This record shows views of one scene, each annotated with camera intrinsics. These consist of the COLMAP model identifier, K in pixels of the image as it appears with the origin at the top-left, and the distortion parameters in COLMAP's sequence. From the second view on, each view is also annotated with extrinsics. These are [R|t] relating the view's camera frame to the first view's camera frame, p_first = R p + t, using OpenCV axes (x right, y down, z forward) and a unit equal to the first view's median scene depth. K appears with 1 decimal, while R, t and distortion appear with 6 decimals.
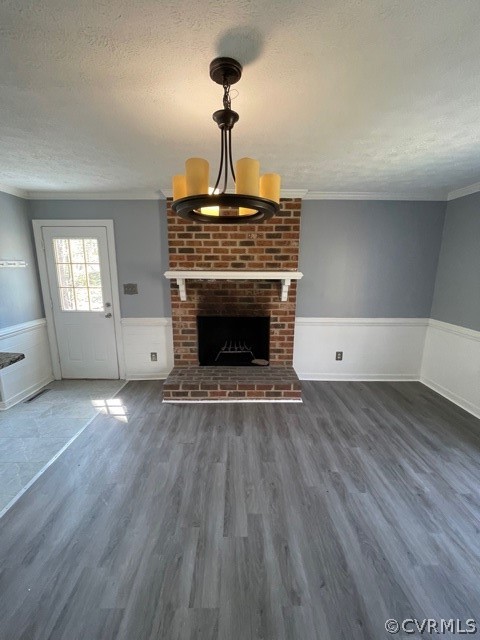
lens RADIAL K [[256.9, 0, 235.9], [0, 256.9, 319.3], [0, 0, 1]] dist [-0.002124, 0.001225]
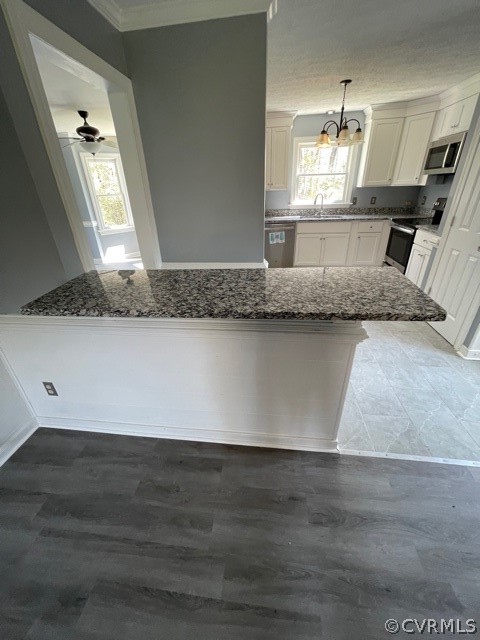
lens RADIAL K [[256.9, 0, 238.0], [0, 256.9, 318.2], [0, 0, 1]] dist [-0.002124, 0.001225]
pose [[-0.126177, 0.453441, -0.882310, -0.137188], [-0.172590, 0.865819, 0.469648, -0.014257], [0.976879, 0.211537, -0.030987, 0.273392]]
